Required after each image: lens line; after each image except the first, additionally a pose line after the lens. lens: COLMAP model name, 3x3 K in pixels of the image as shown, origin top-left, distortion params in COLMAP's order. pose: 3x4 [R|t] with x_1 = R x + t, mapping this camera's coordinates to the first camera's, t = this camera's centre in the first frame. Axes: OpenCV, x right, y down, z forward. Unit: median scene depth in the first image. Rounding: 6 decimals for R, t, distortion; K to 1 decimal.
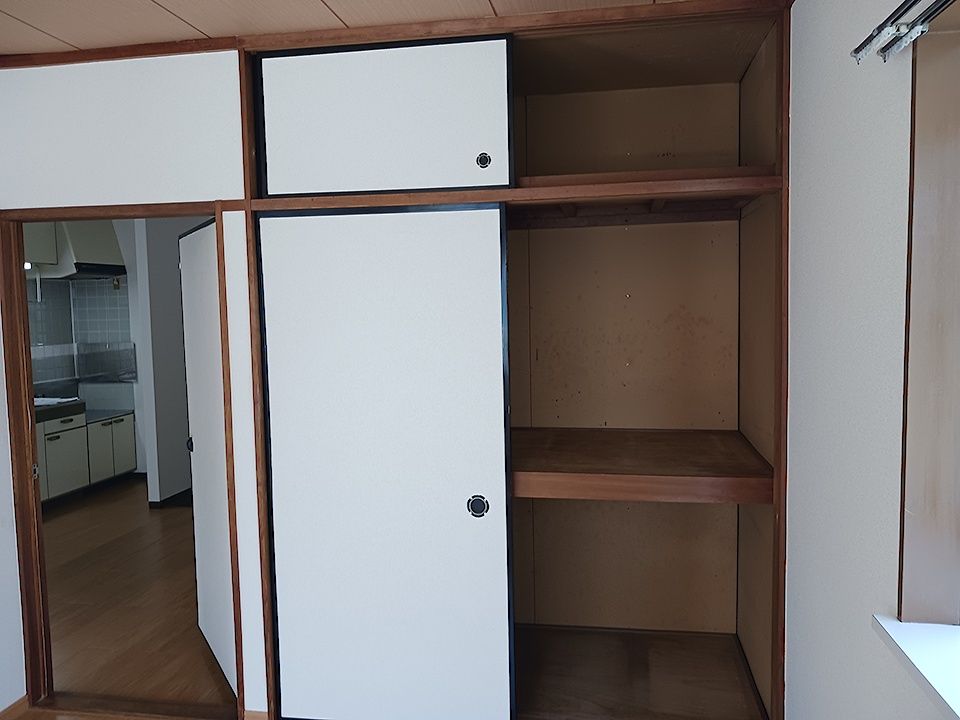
lens RADIAL K [[758.0, 0, 492.8], [0, 758.0, 364.3], [0, 0, 1]] dist [-0.000902, 0.002159]
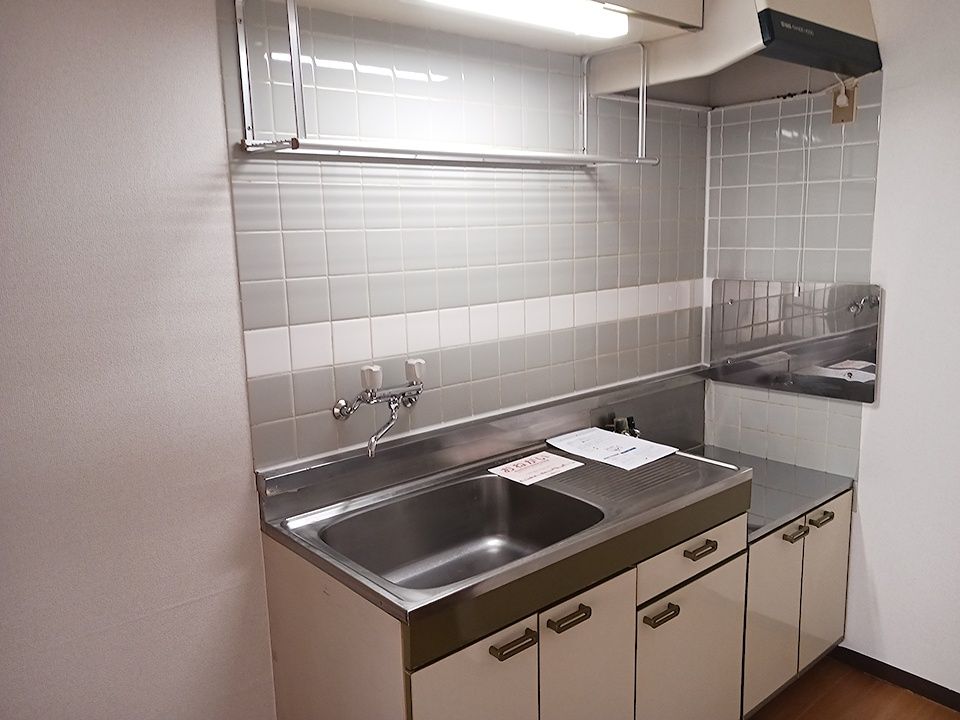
lens RADIAL K [[758.0, 0, 492.8], [0, 758.0, 364.3], [0, 0, 1]] dist [-0.000902, 0.002159]
pose [[0.776088, 0.116314, -0.619805, -0.397162], [-0.039191, 0.989839, 0.136683, -0.033170], [0.629406, -0.081788, 0.772761, 0.638881]]
